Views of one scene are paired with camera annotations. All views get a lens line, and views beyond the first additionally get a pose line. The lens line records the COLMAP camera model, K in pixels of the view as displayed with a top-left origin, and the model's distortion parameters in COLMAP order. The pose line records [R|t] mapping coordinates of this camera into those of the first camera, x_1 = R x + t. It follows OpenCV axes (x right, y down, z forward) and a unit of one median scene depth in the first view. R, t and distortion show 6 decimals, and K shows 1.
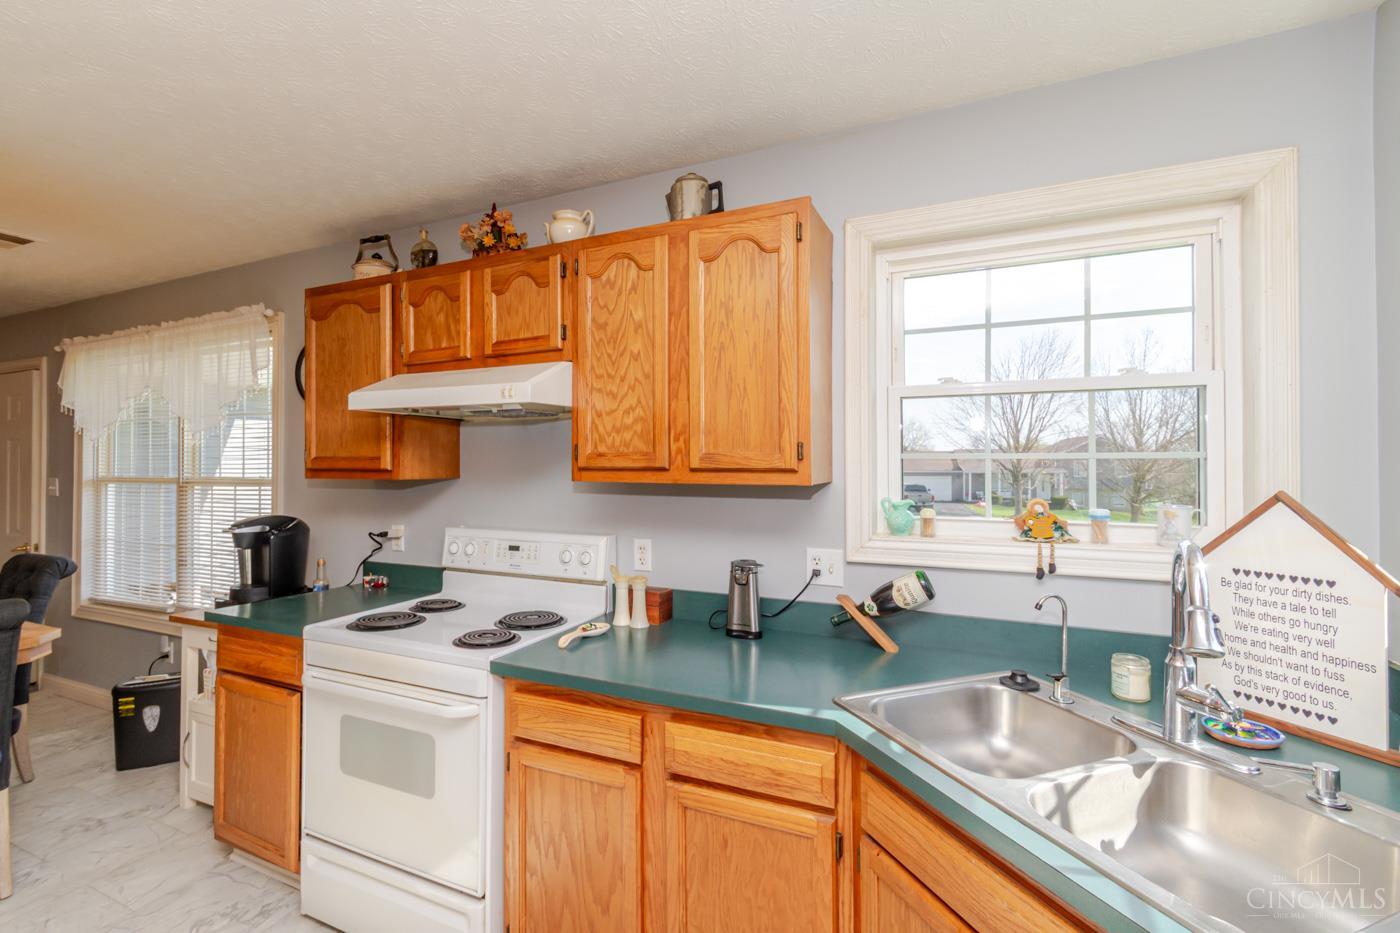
lens RADIAL K [[622.8, 0, 680.2], [0, 622.8, 466.7], [0, 0, 1]] dist [-0.000488, -0.000070]
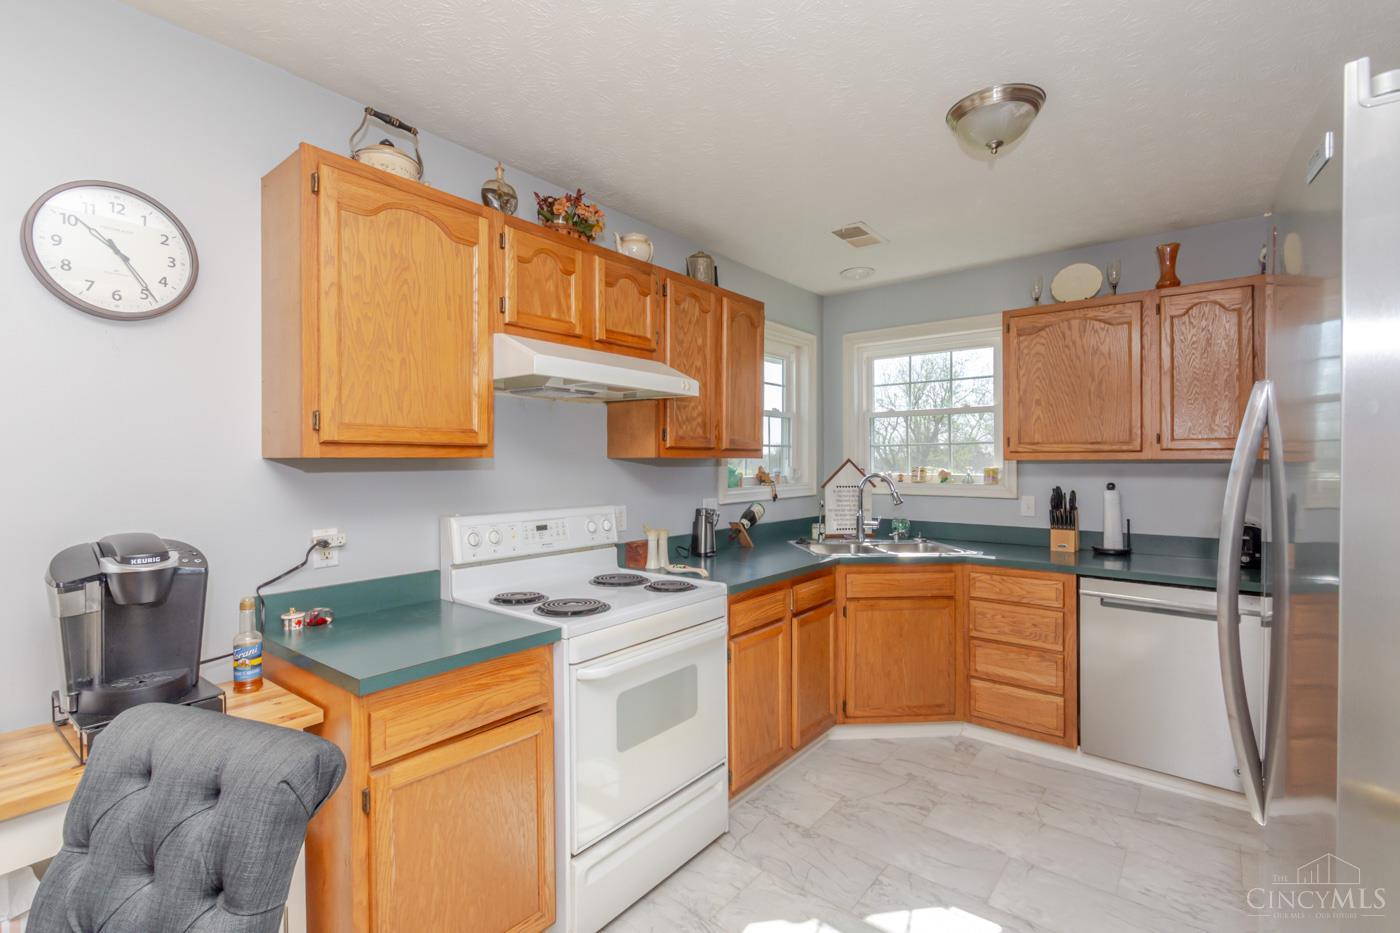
lens RADIAL K [[645.0, 0, 705.7], [0, 645.0, 465.1], [0, 0, 1]] dist [-0.002258, -0.000687]
pose [[0.226922, -0.005991, 0.973895, -1.487534], [0.004962, 0.999975, 0.004996, 0.034257], [-0.973900, 0.003699, 0.226946, 0.636579]]
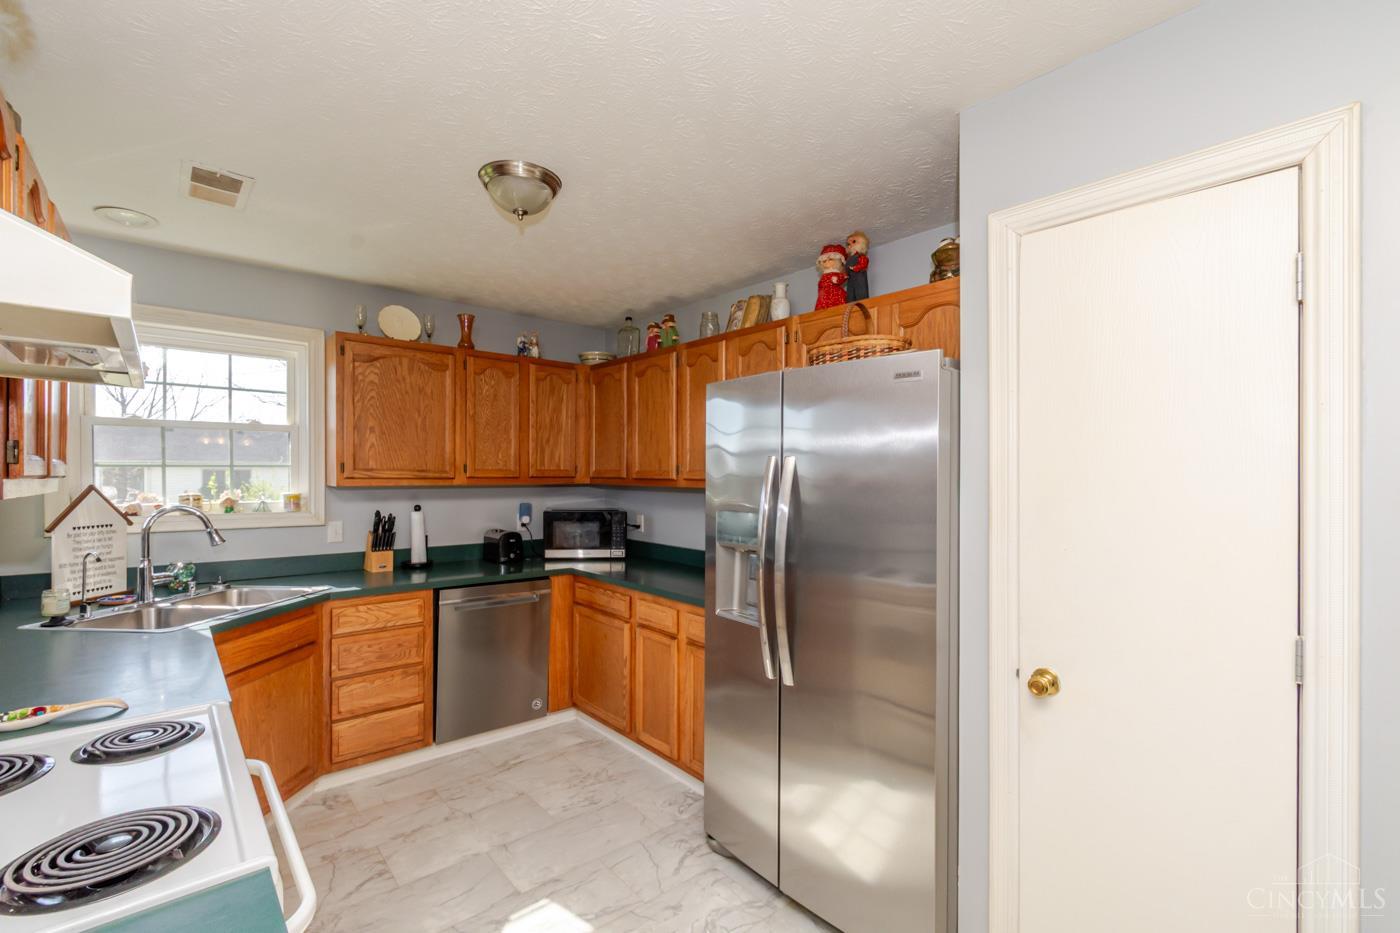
lens RADIAL K [[597.3, 0, 697.7], [0, 597.3, 474.6], [0, 0, 1]] dist [0.000574, 0.000122]
pose [[-0.918412, -0.008187, 0.395542, -1.068151], [-0.008047, 0.999966, 0.002014, -0.008653], [-0.395544, -0.001333, -0.918446, 1.324973]]
